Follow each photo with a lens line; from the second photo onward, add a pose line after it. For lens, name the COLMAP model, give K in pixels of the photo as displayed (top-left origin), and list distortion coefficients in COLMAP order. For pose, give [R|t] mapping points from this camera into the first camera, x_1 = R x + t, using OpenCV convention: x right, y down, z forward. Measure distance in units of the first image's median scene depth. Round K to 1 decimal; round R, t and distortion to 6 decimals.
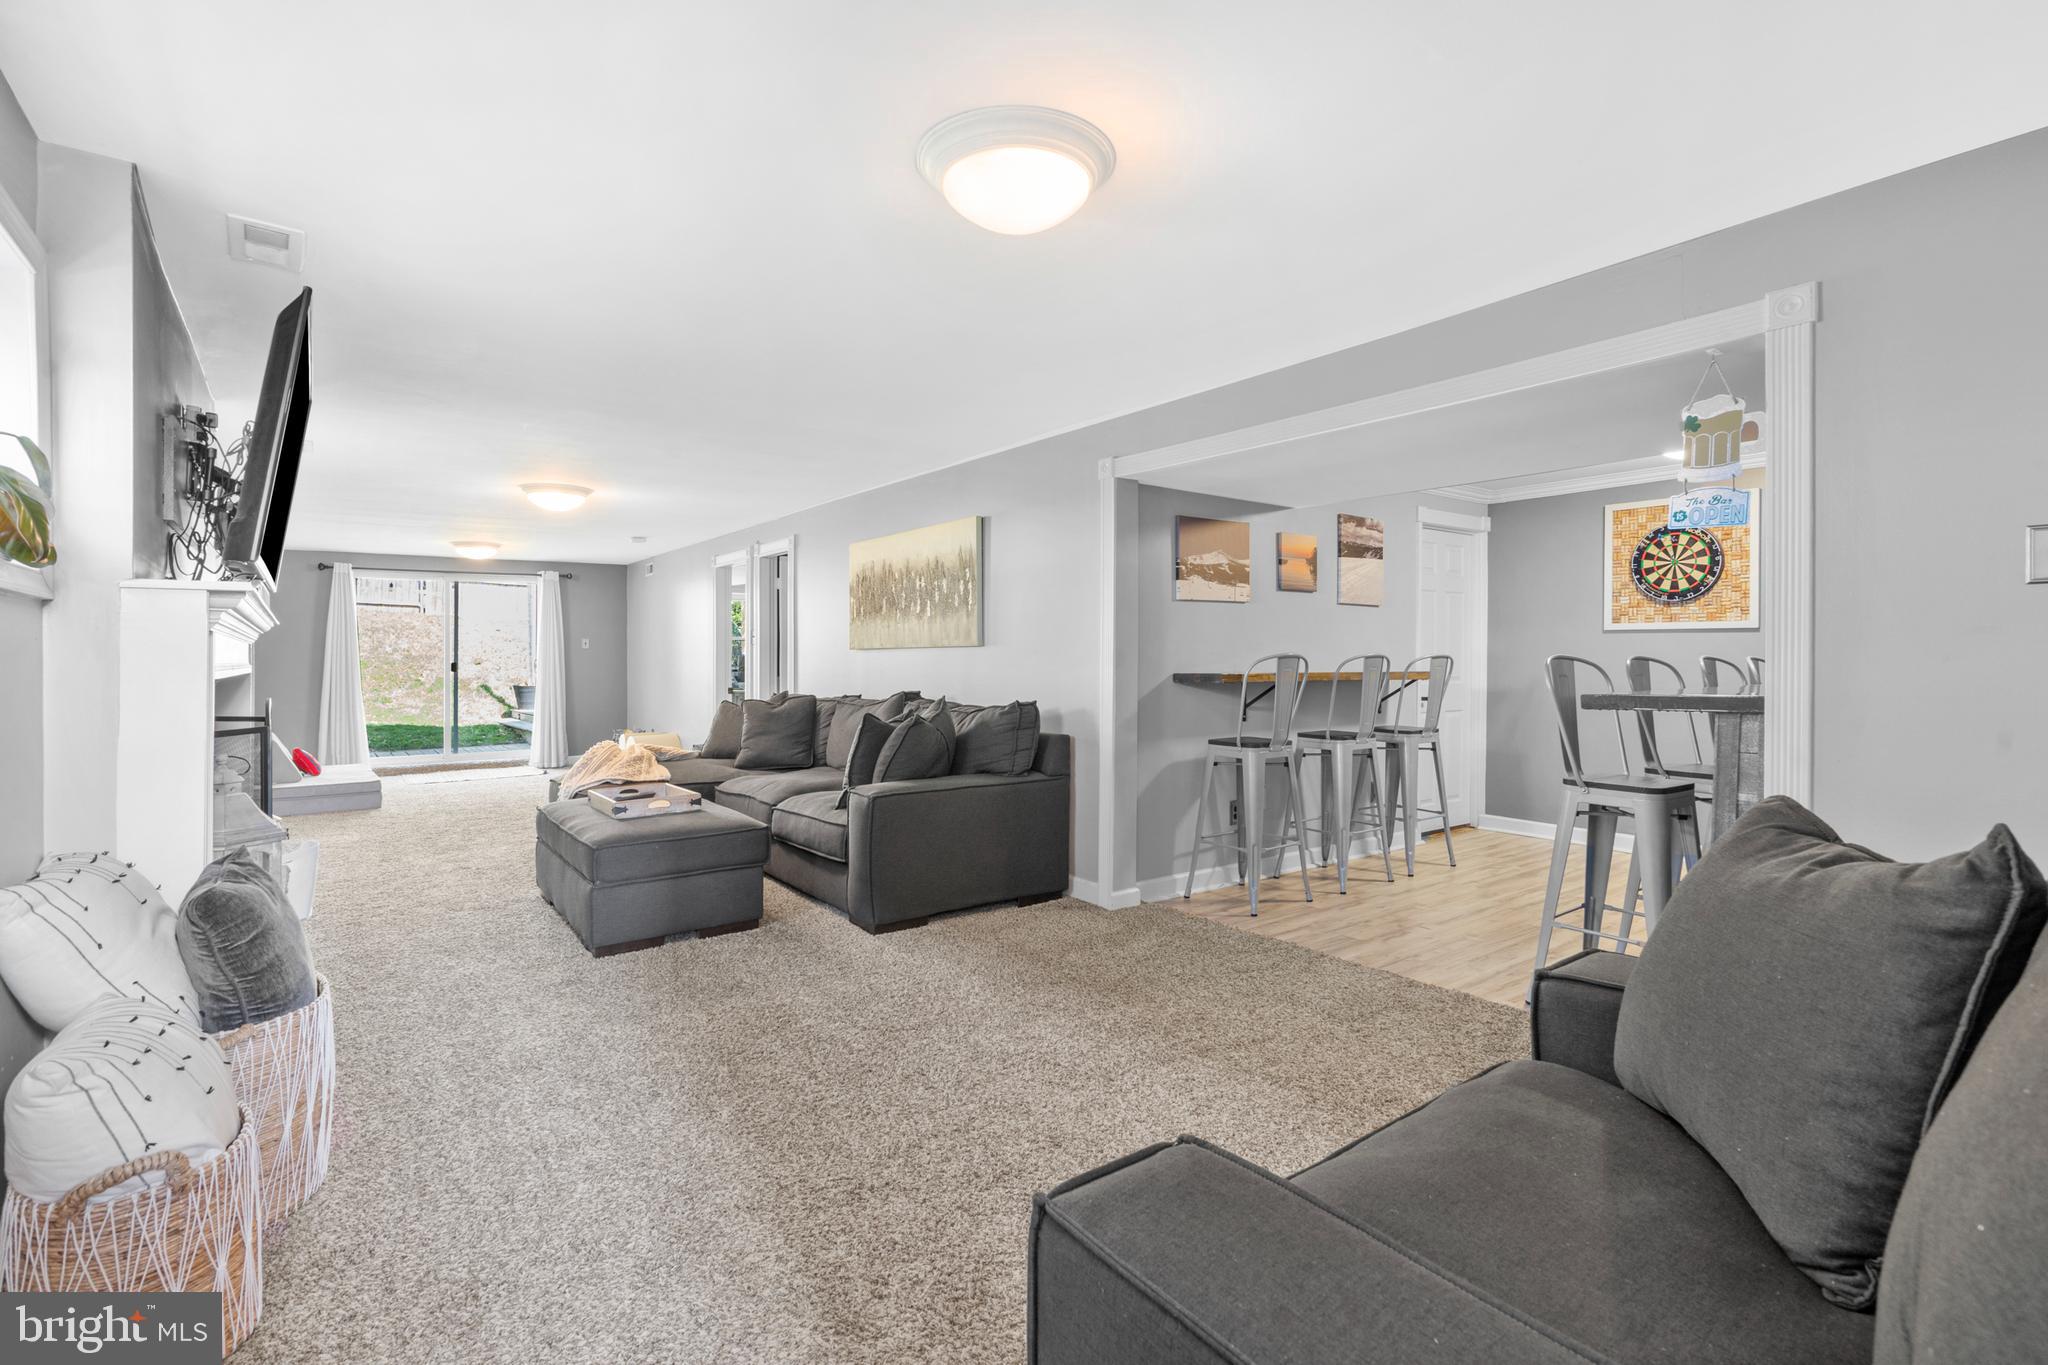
lens RADIAL K [[946.7, 0, 1029.1], [0, 946.7, 682.9], [0, 0, 1]] dist [-0.001801, 0.010345]
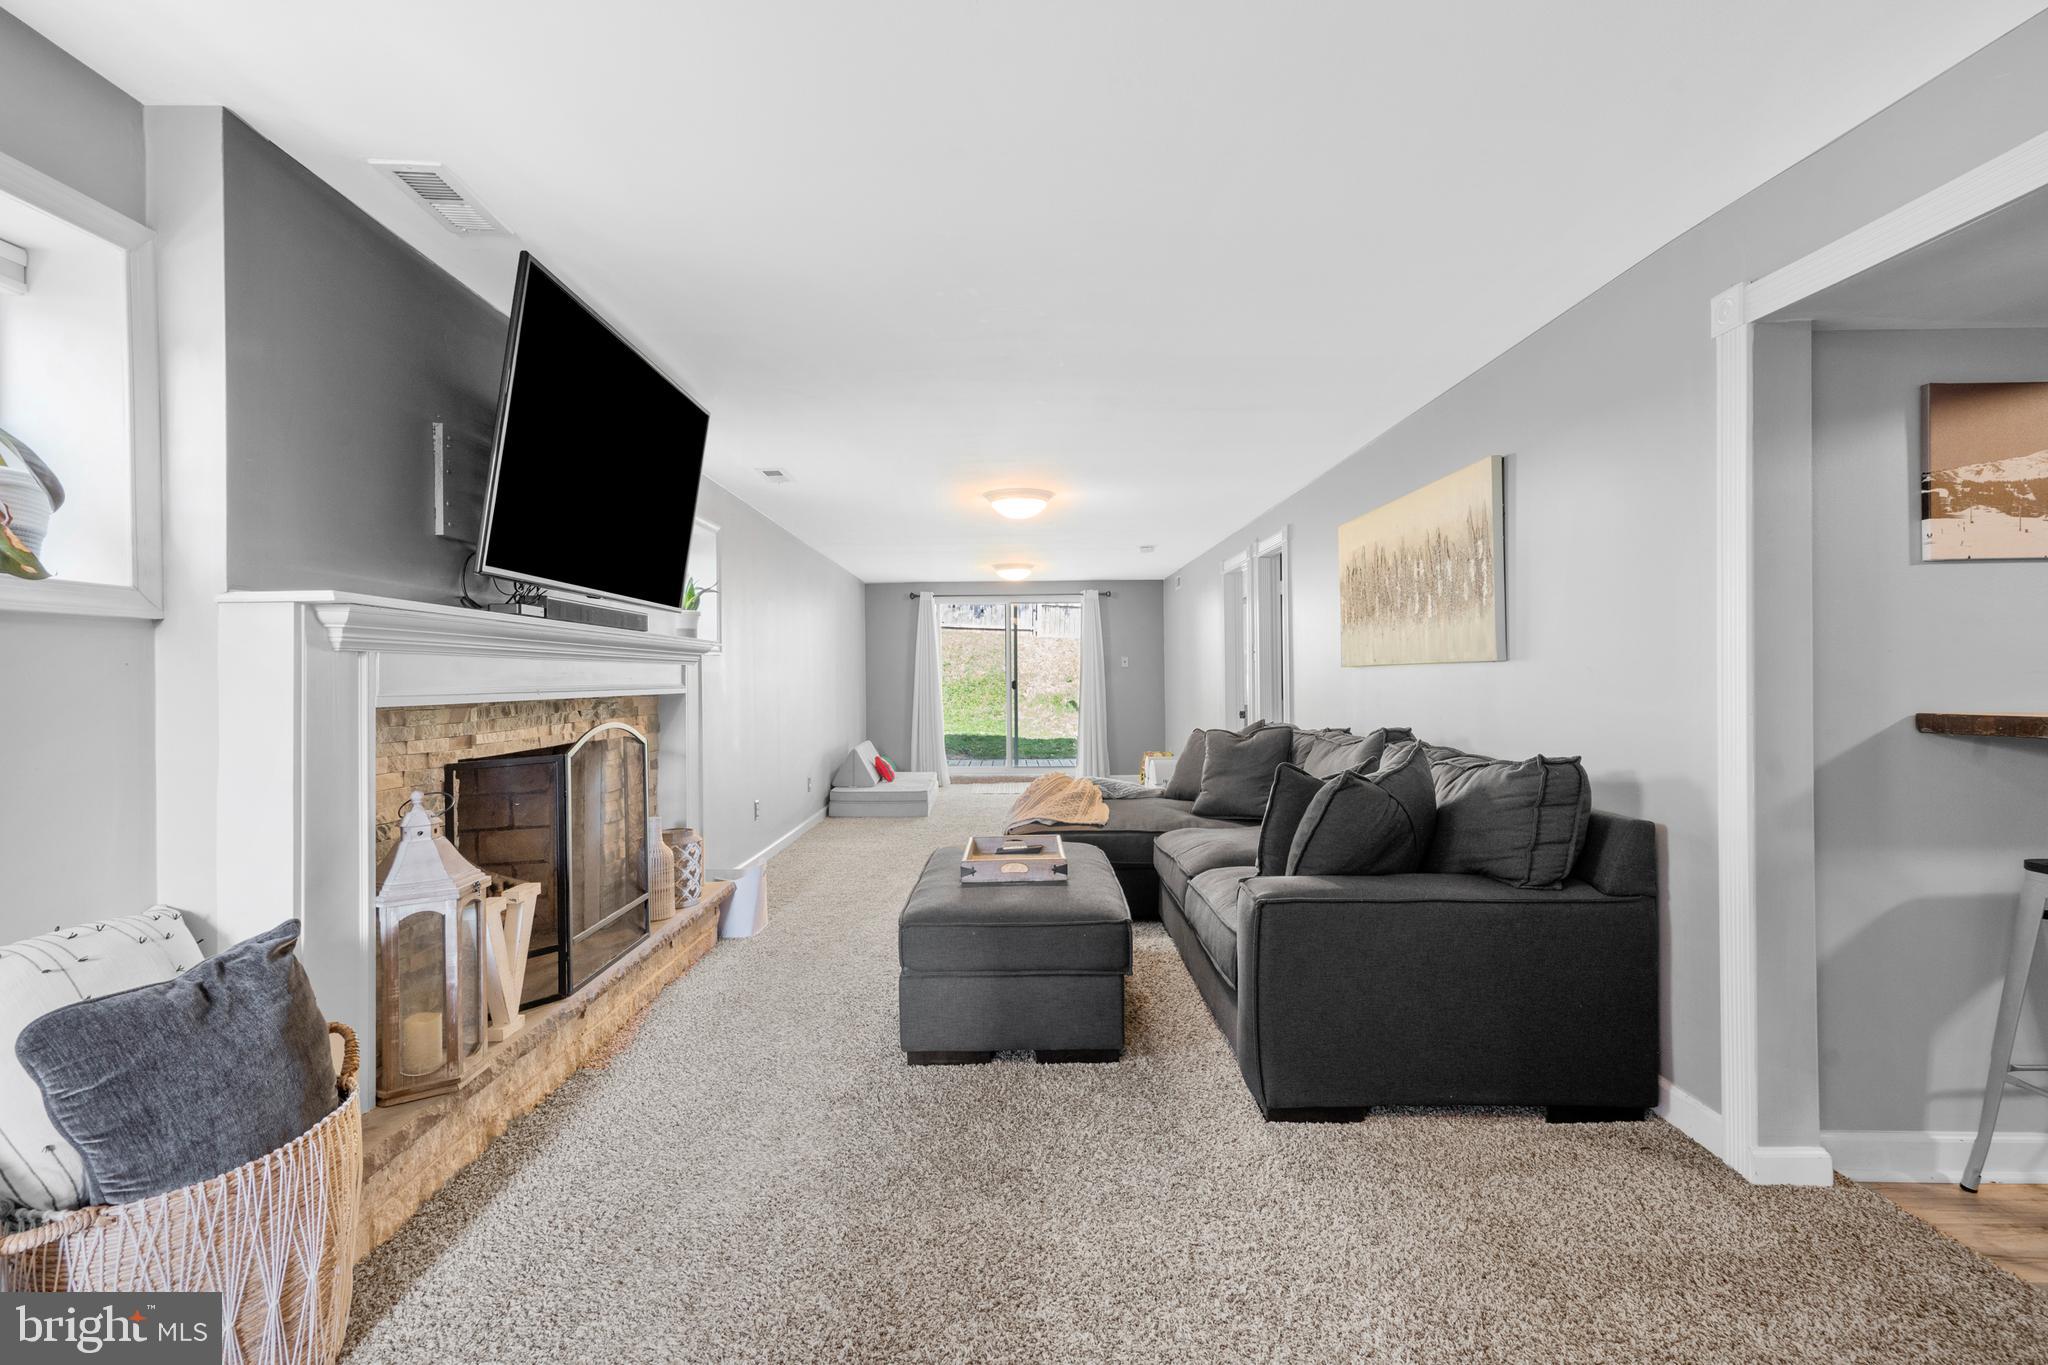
lens RADIAL K [[946.7, 0, 1032.4], [0, 946.7, 667.6], [0, 0, 1]] dist [-0.001801, 0.010345]
pose [[0.814662, -0.004895, -0.579916, 0.066563], [-0.014773, 0.999465, -0.029190, -0.012527], [0.579749, 0.032347, 0.814153, 0.341052]]
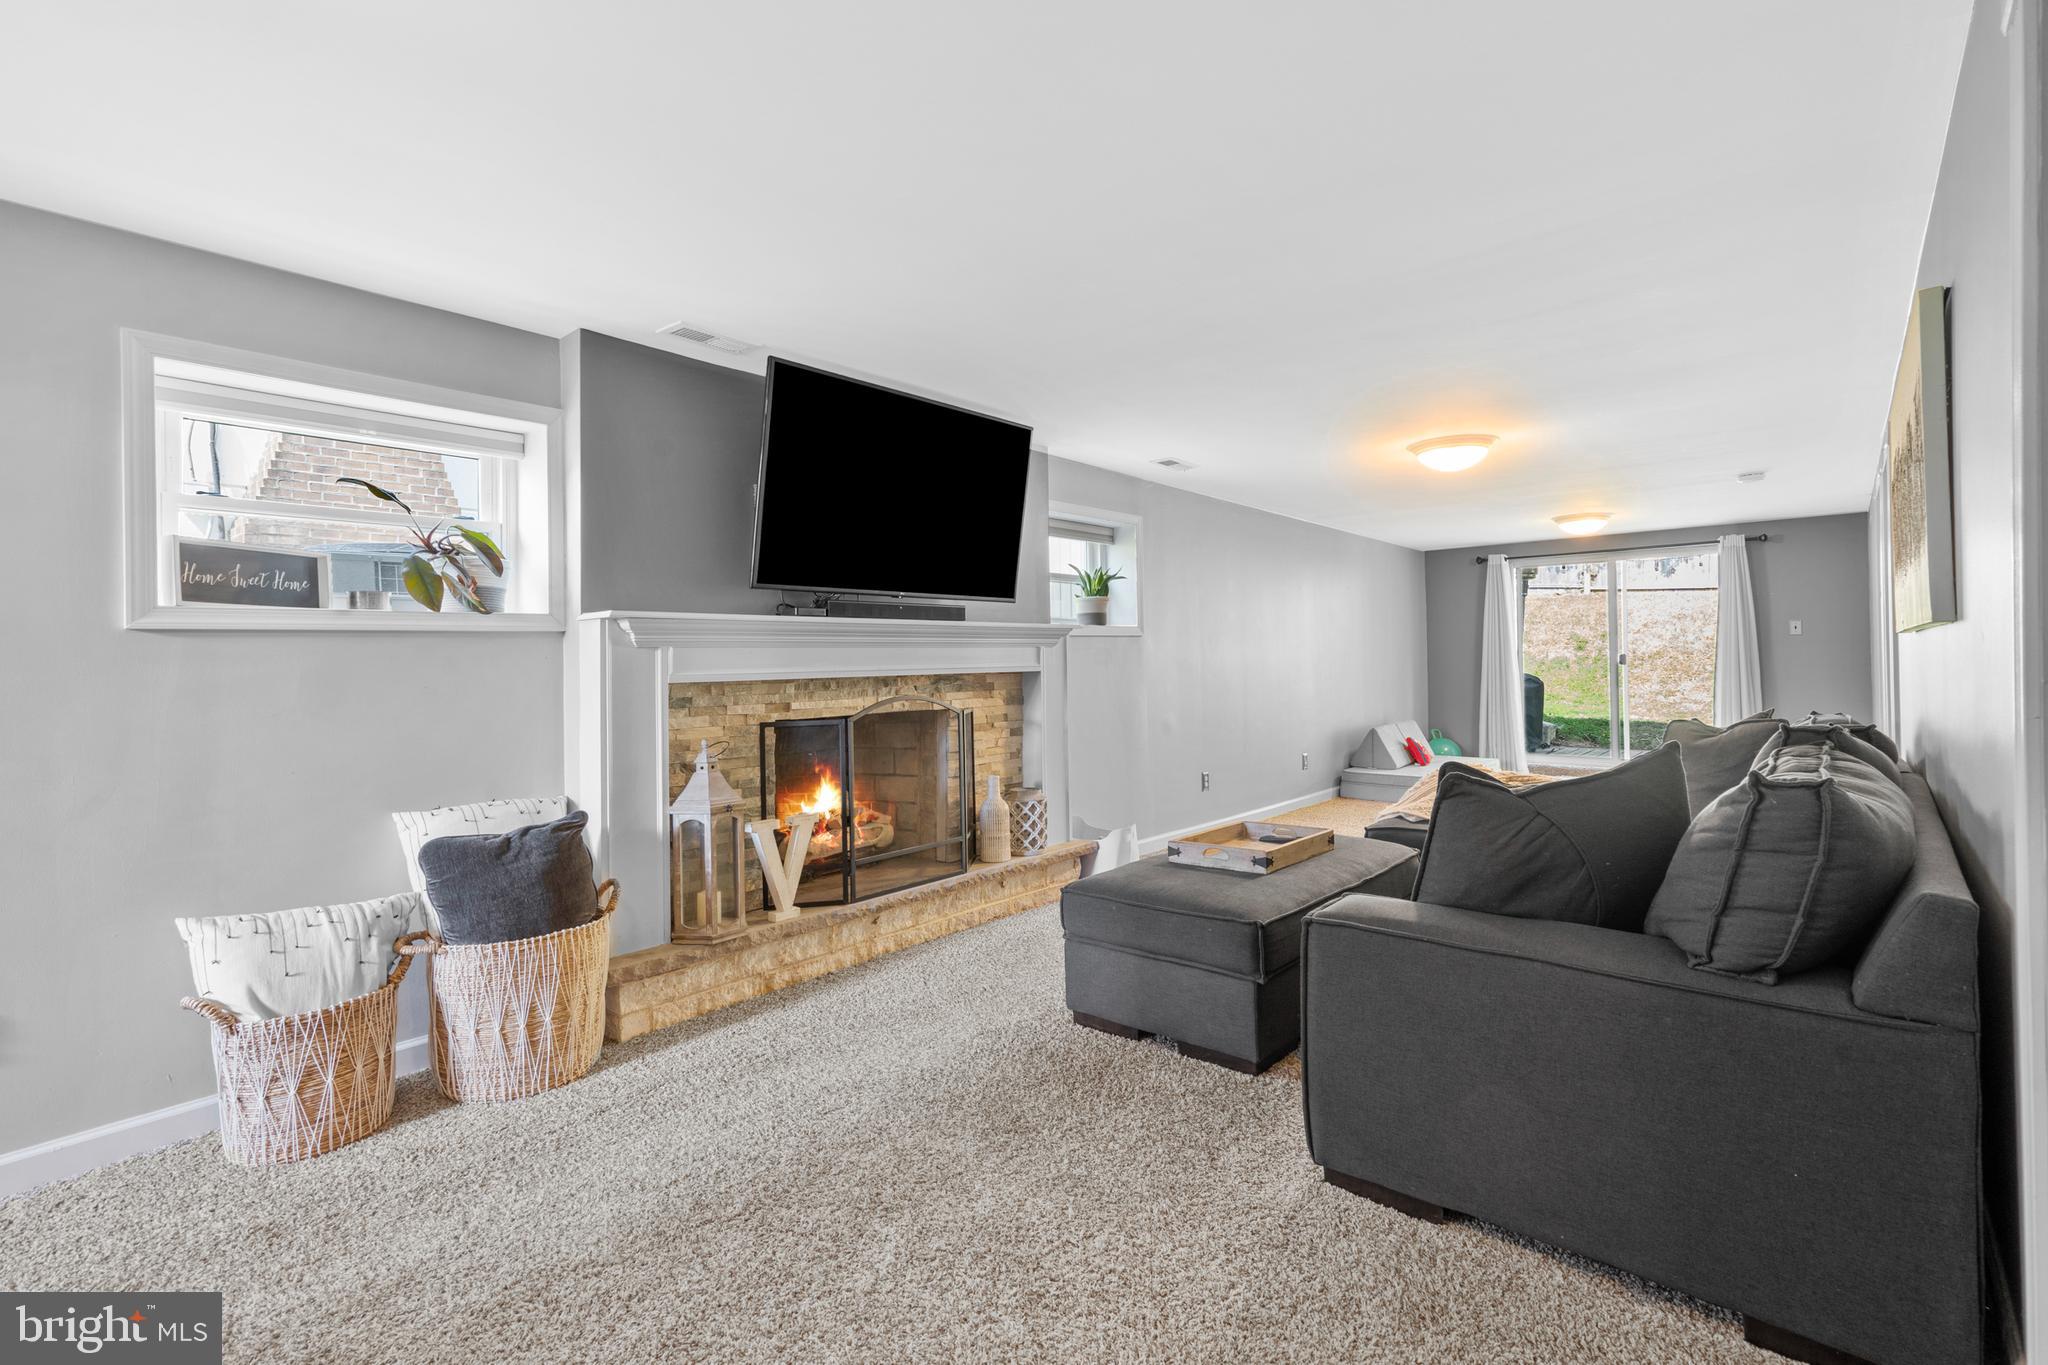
lens RADIAL K [[946.7, 0, 1014.9], [0, 946.7, 638.4], [0, 0, 1]] dist [-0.001801, 0.010345]
pose [[0.223114, -0.020291, -0.974581, 0.277821], [-0.011339, 0.999662, -0.023409, -0.020978], [0.974726, 0.016274, 0.222809, 0.614324]]
